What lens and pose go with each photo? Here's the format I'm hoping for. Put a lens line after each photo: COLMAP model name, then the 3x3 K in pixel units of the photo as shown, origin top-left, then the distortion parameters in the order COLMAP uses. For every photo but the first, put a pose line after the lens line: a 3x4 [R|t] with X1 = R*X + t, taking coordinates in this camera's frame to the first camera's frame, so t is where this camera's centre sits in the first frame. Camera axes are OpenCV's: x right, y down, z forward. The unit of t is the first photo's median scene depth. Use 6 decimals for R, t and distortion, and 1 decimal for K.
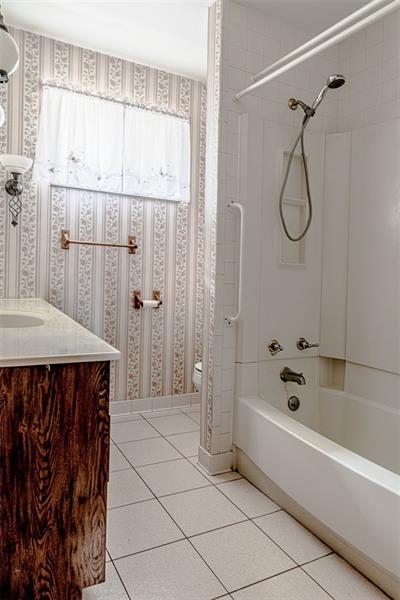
lens RADIAL K [[411.9, 0, 219.2], [0, 411.9, 283.4], [0, 0, 1]] dist [-0.004070, -0.004326]
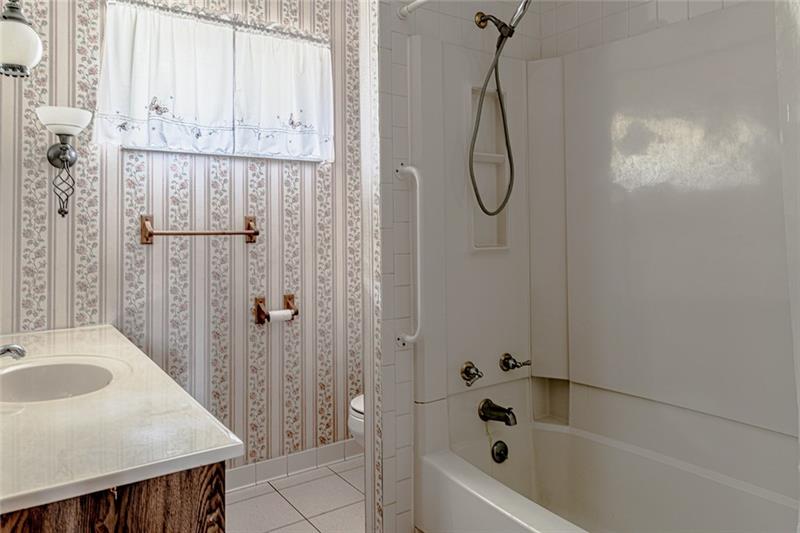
lens RADIAL K [[549.2, 0, 400.4], [0, 549.2, 216.0], [0, 0, 1]] dist [-0.004070, -0.004326]
pose [[0.996895, -0.040019, 0.067815, -0.031993], [0.044174, 0.997165, -0.060914, -0.055481], [-0.065185, 0.063720, 0.995837, 0.107584]]
